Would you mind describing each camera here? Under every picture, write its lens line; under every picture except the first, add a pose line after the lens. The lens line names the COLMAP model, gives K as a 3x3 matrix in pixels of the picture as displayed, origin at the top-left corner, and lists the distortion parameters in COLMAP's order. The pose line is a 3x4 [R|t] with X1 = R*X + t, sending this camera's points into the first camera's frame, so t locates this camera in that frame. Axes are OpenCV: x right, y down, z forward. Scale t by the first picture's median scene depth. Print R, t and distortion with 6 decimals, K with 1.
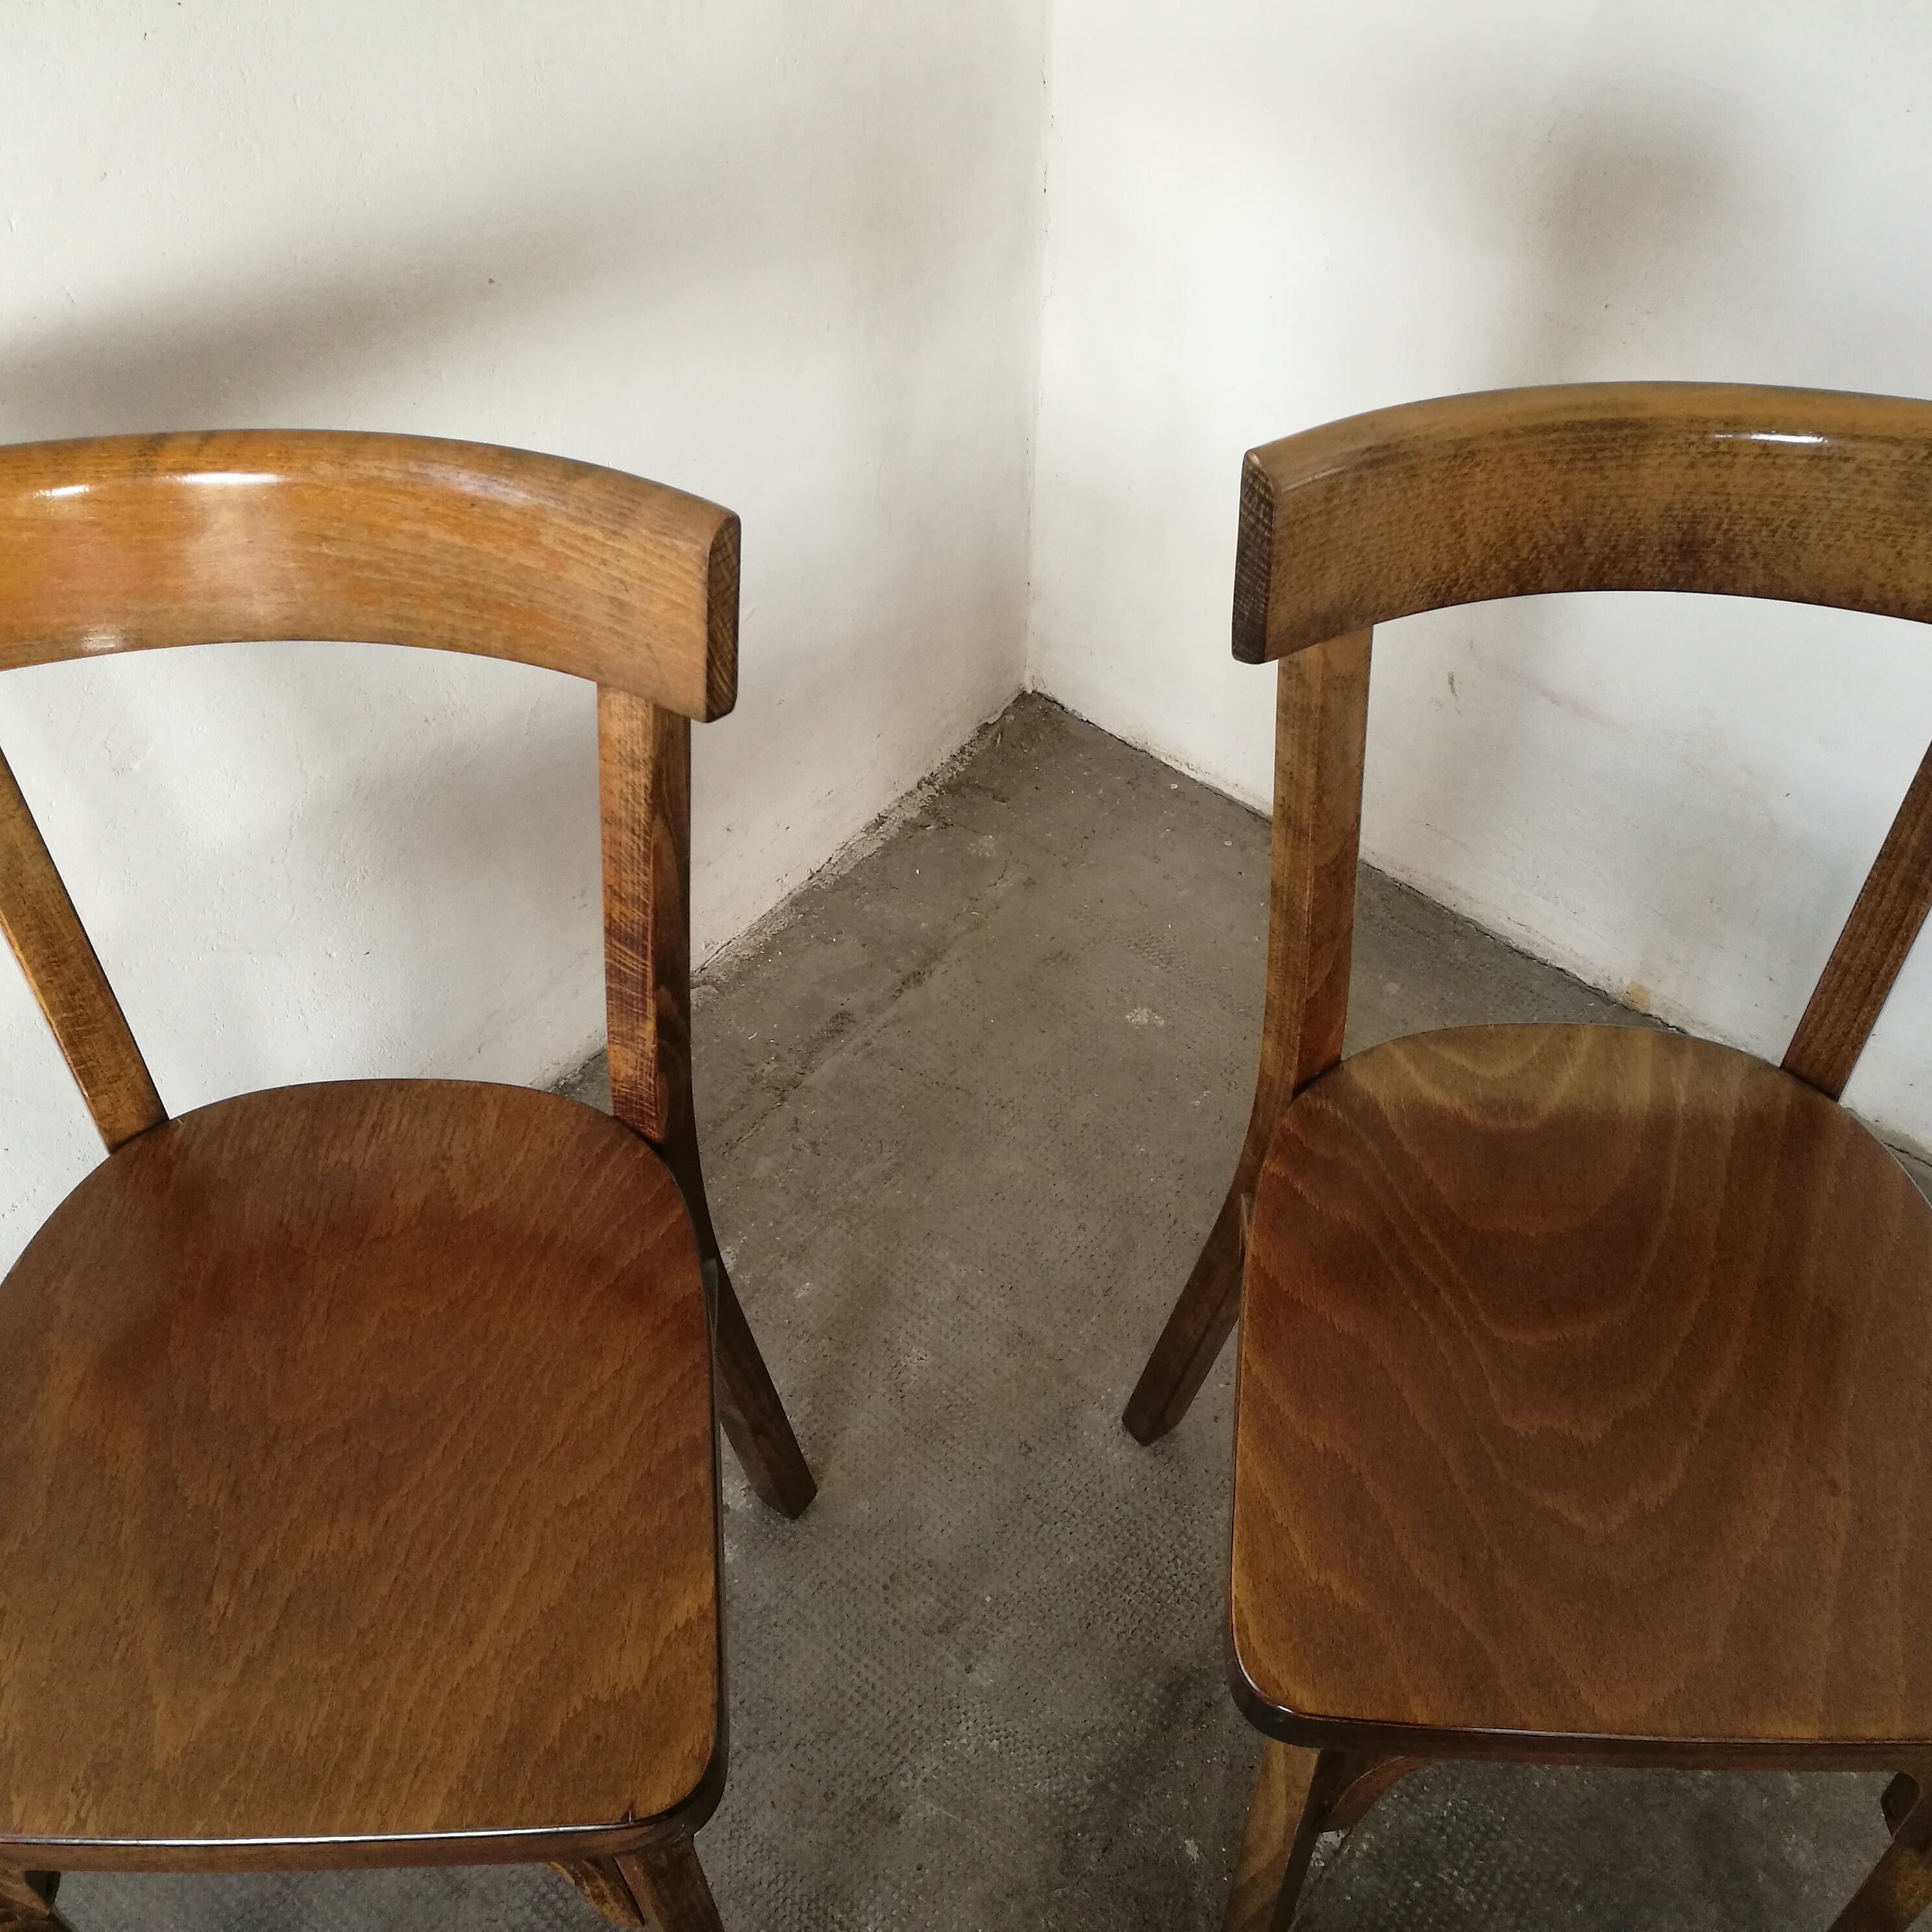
lens RADIAL K [[2027.0, 0, 969.3], [0, 2027.0, 874.2], [0, 0, 1]] dist [0.006754, -0.024407]
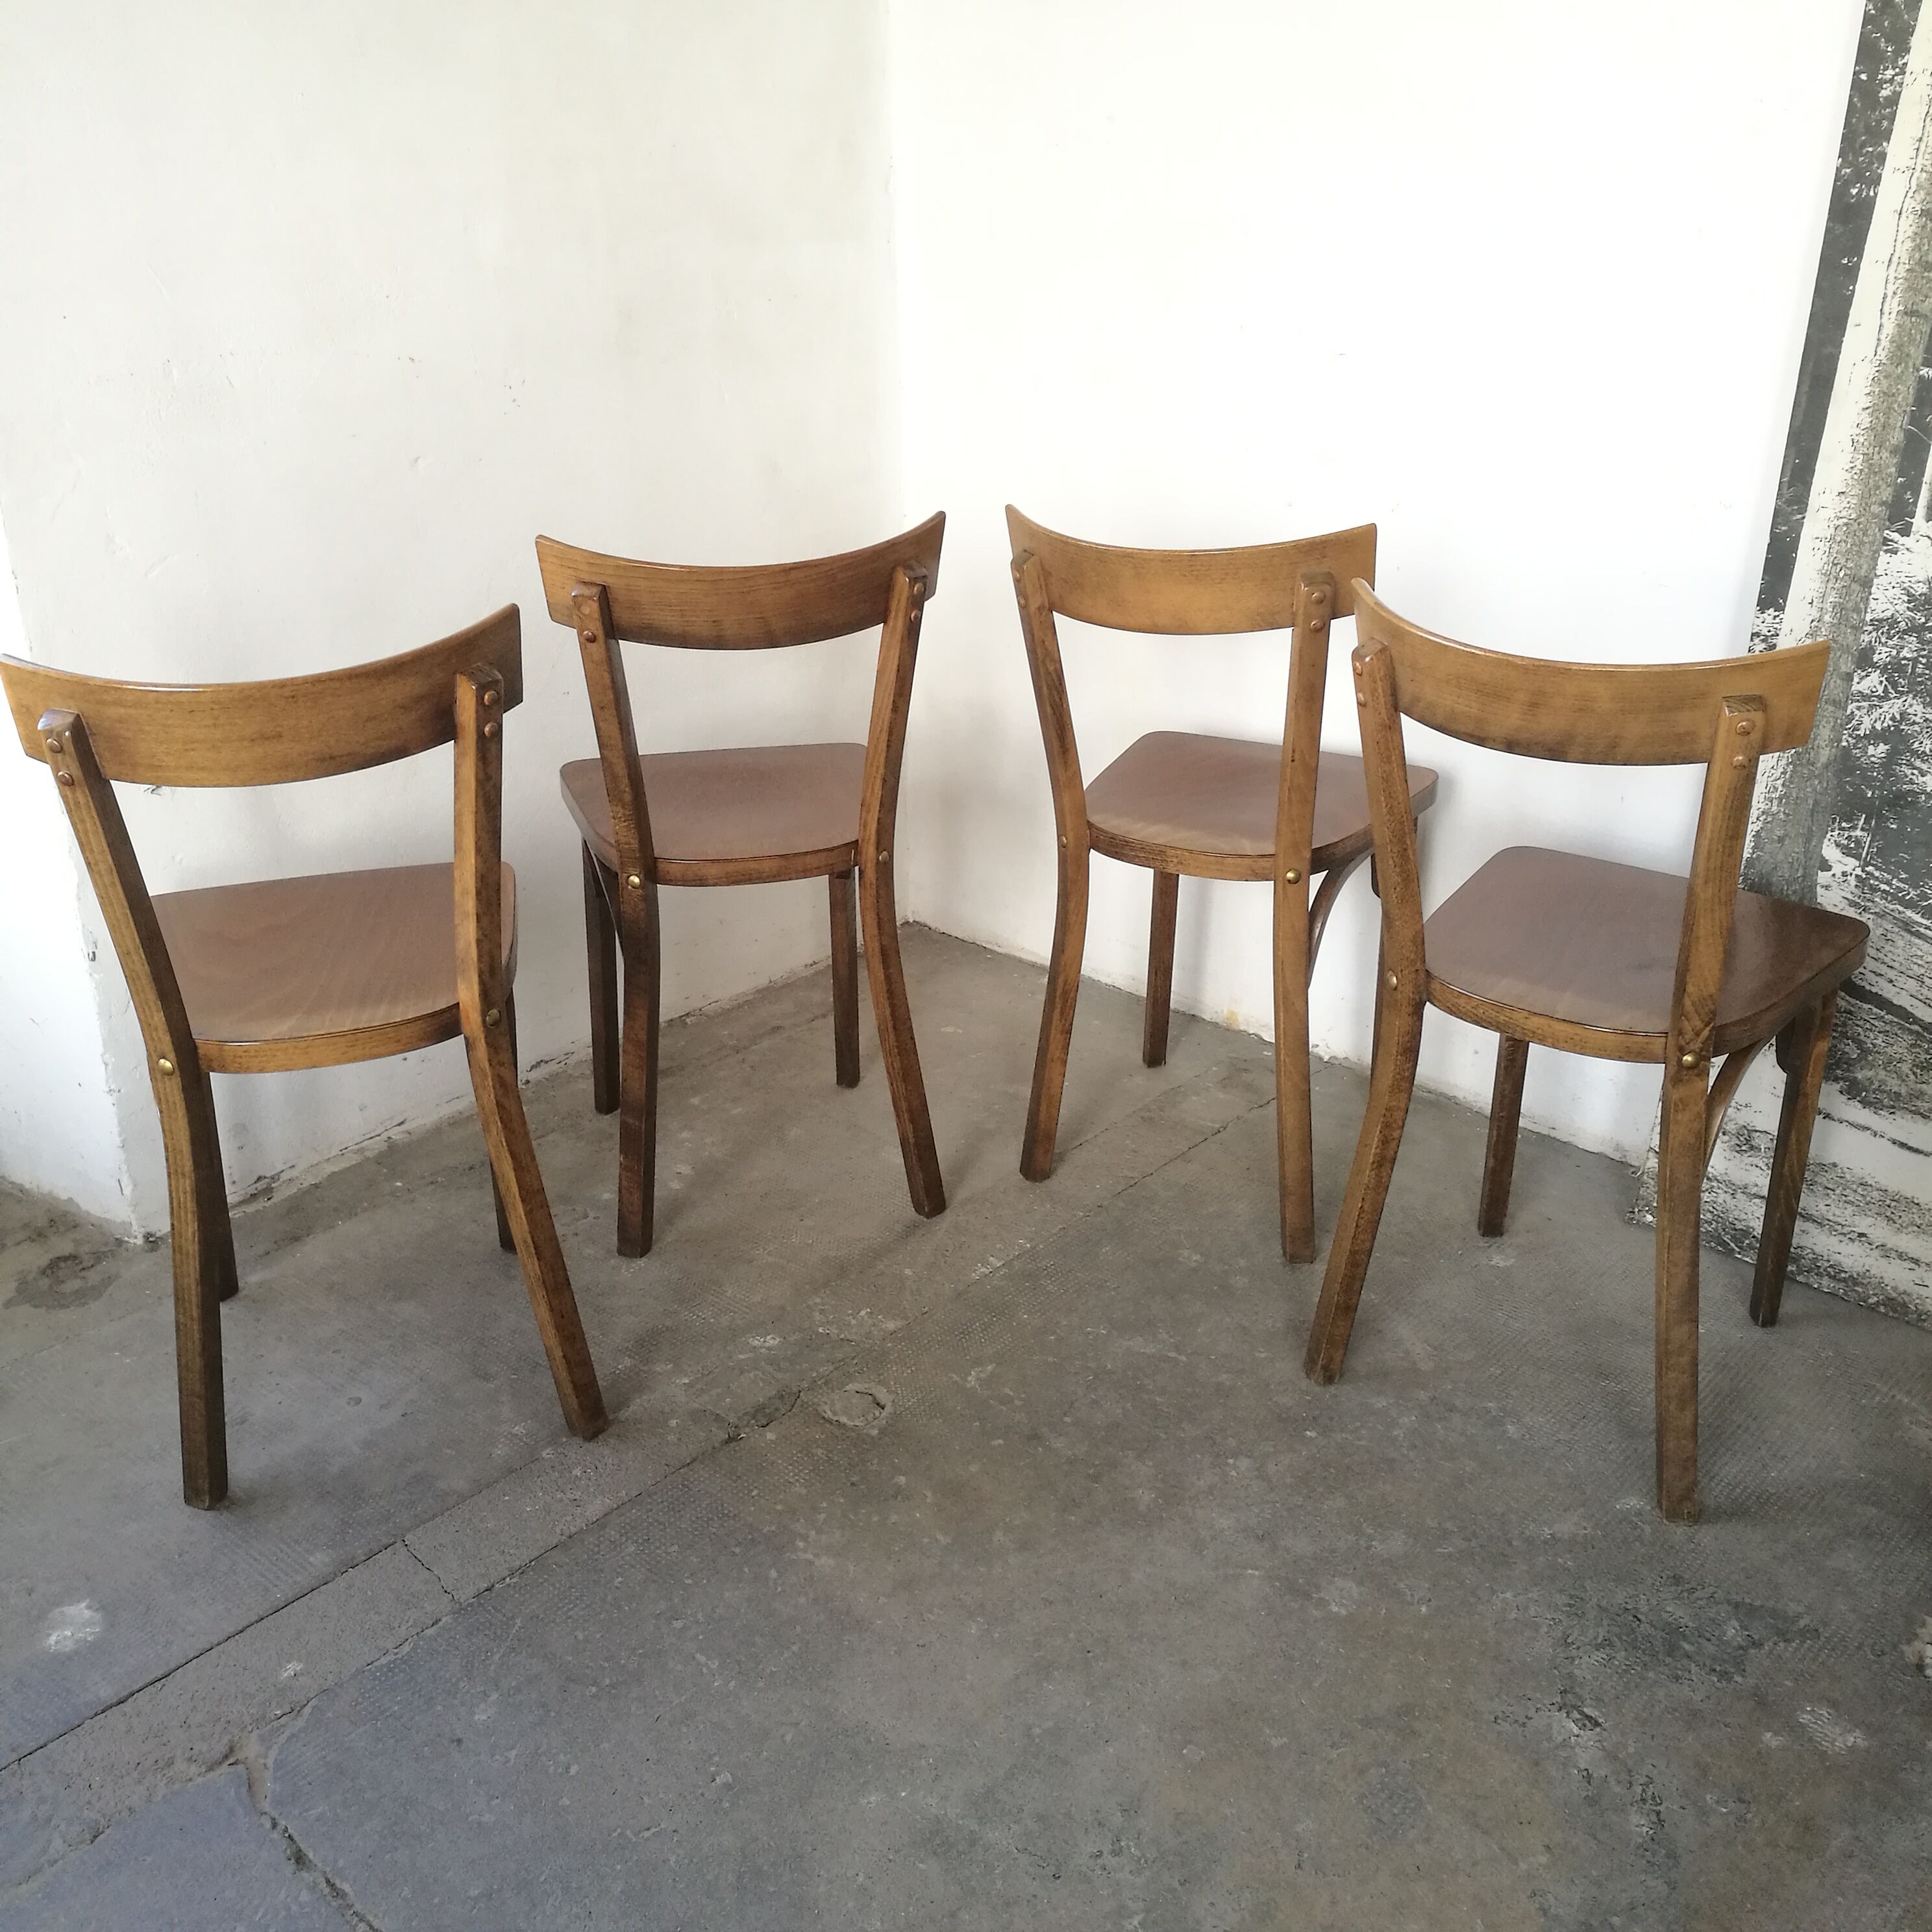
lens RADIAL K [[2047.2, 0, 985.3], [0, 2047.2, 974.6], [0, 0, 1]] dist [-0.061487, 0.114690]
pose [[0.998707, 0.007405, -0.050298, 0.363423], [-0.027659, 0.909245, -0.415342, 1.347184], [0.042657, 0.416196, 0.908274, -1.077269]]
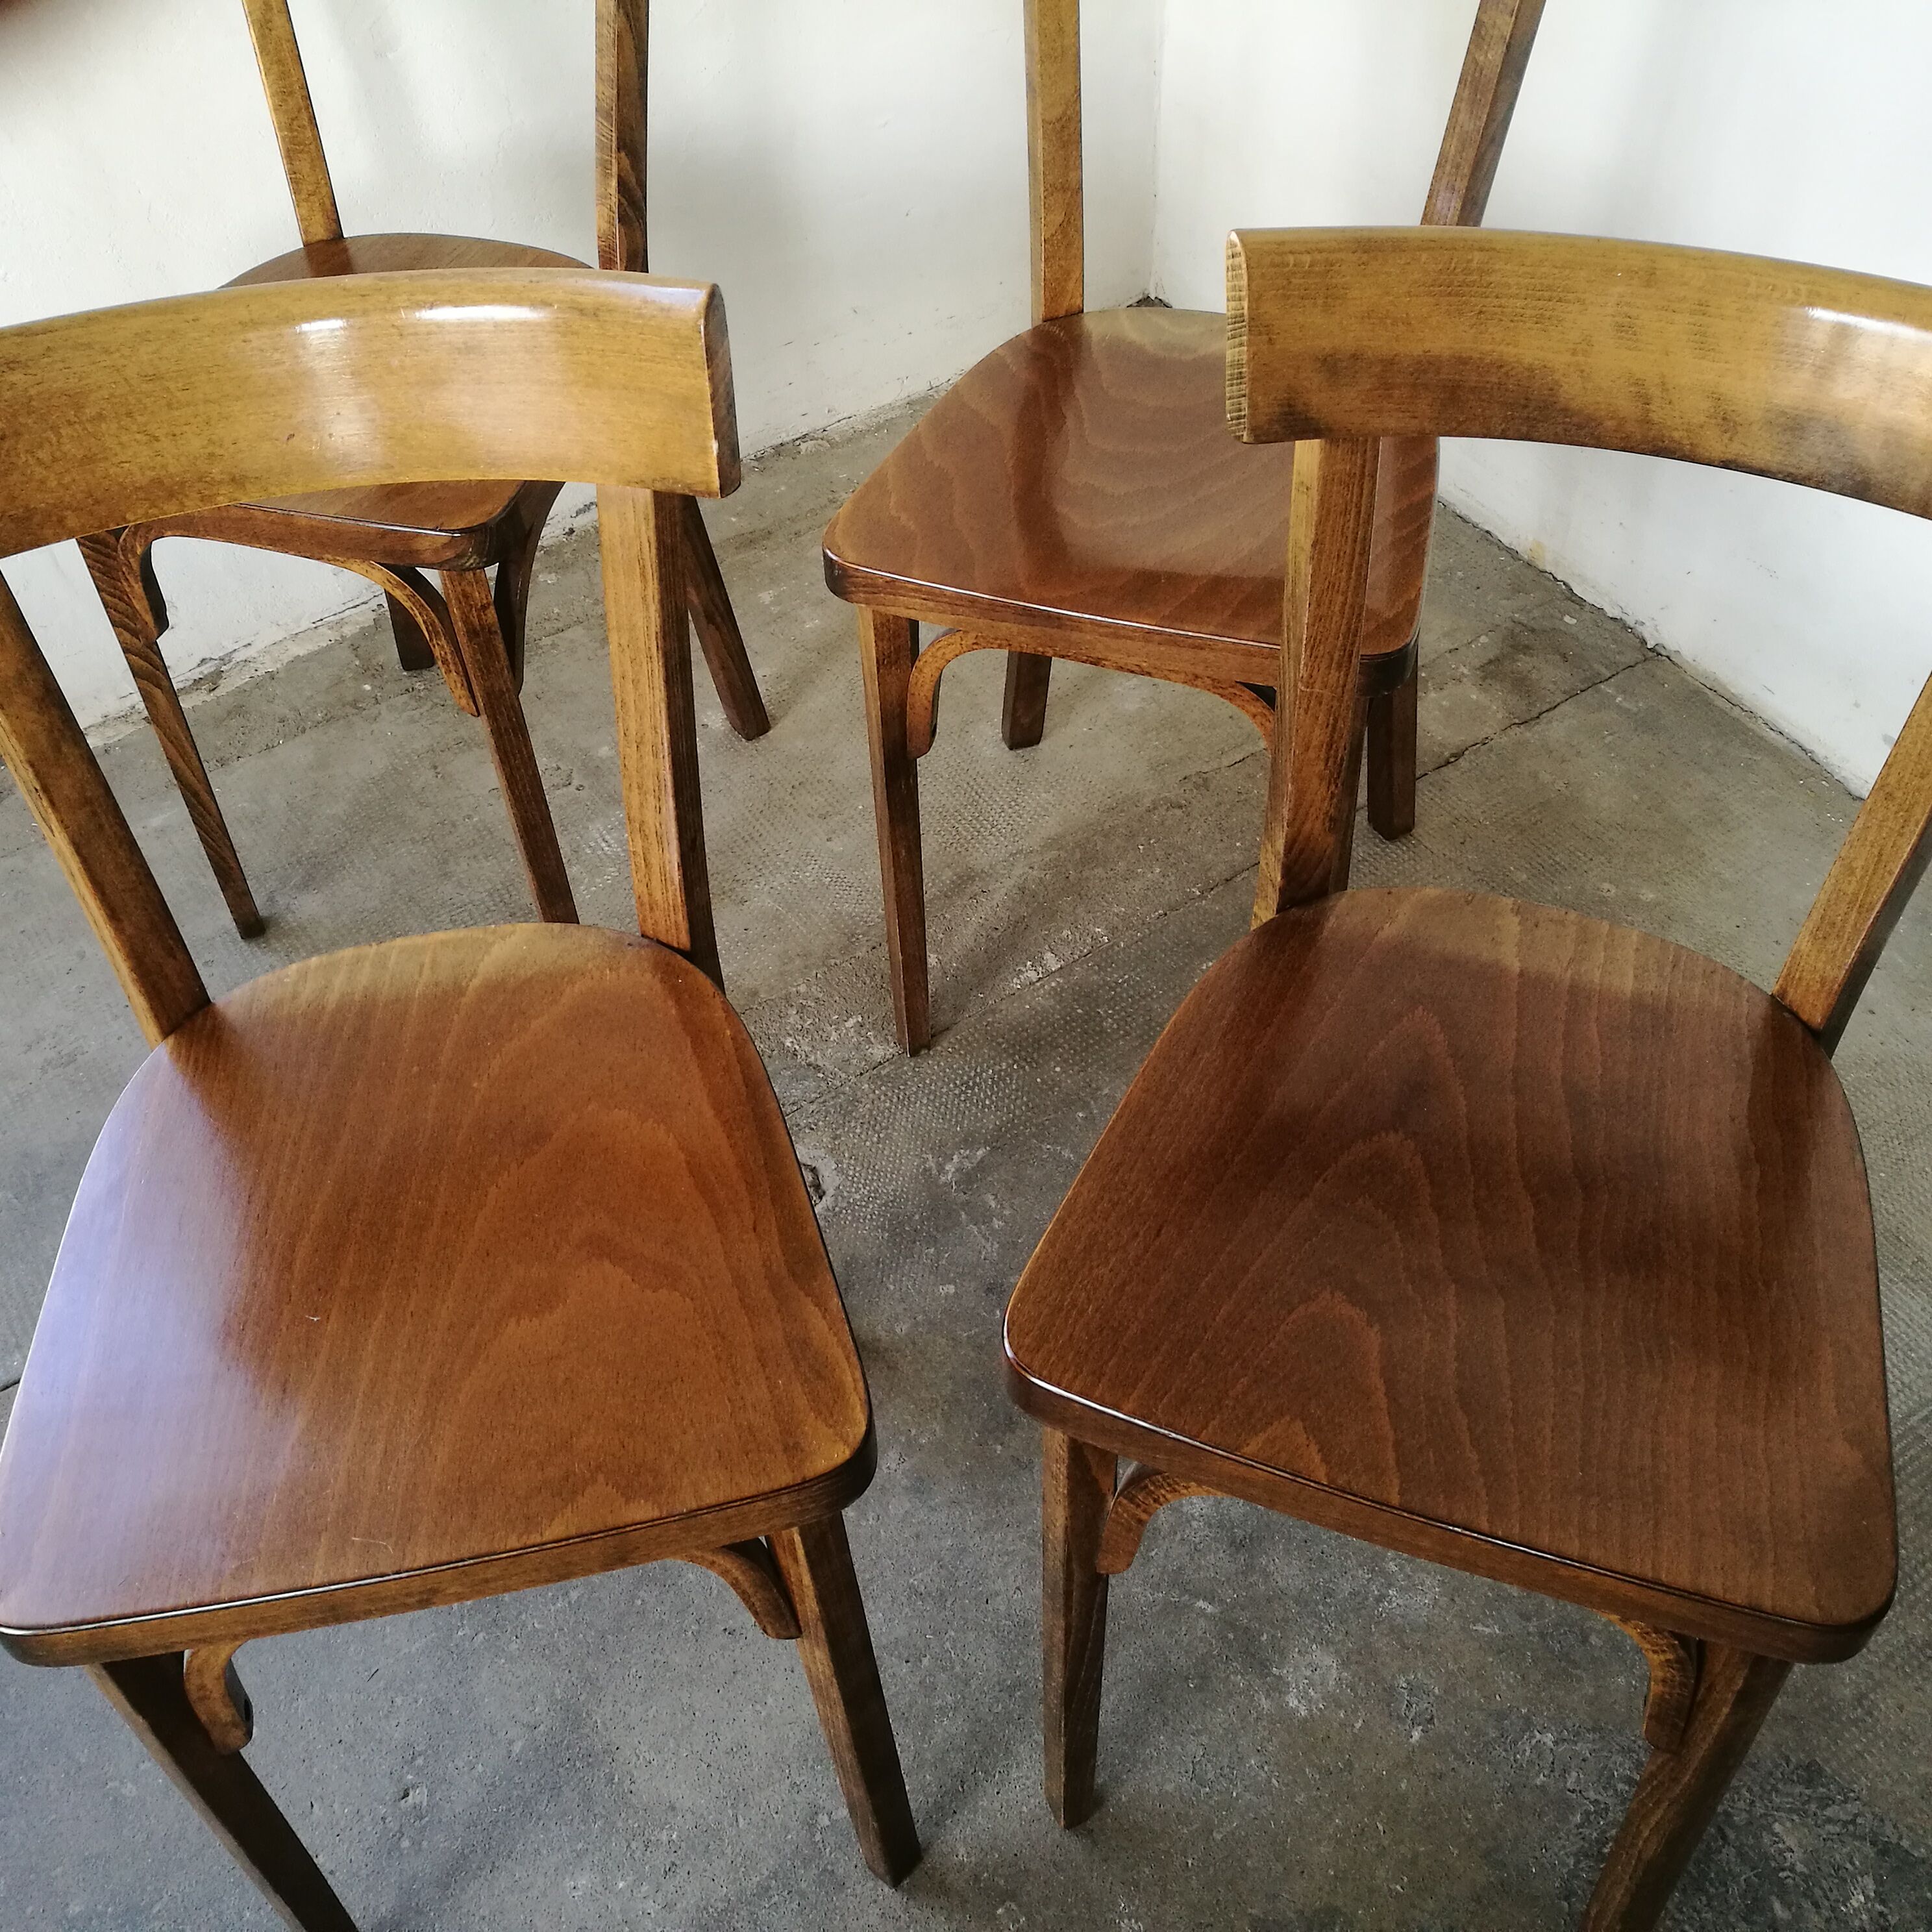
lens RADIAL K [[2039.0, 0, 977.4], [0, 2039.0, 966.7], [0, 0, 1]] dist [-0.039607, 0.087771]
pose [[0.949512, 0.206634, -0.236069, 0.624799], [-0.203257, 0.978355, 0.038831, 0.570698], [0.238983, 0.011112, 0.970960, -0.453905]]
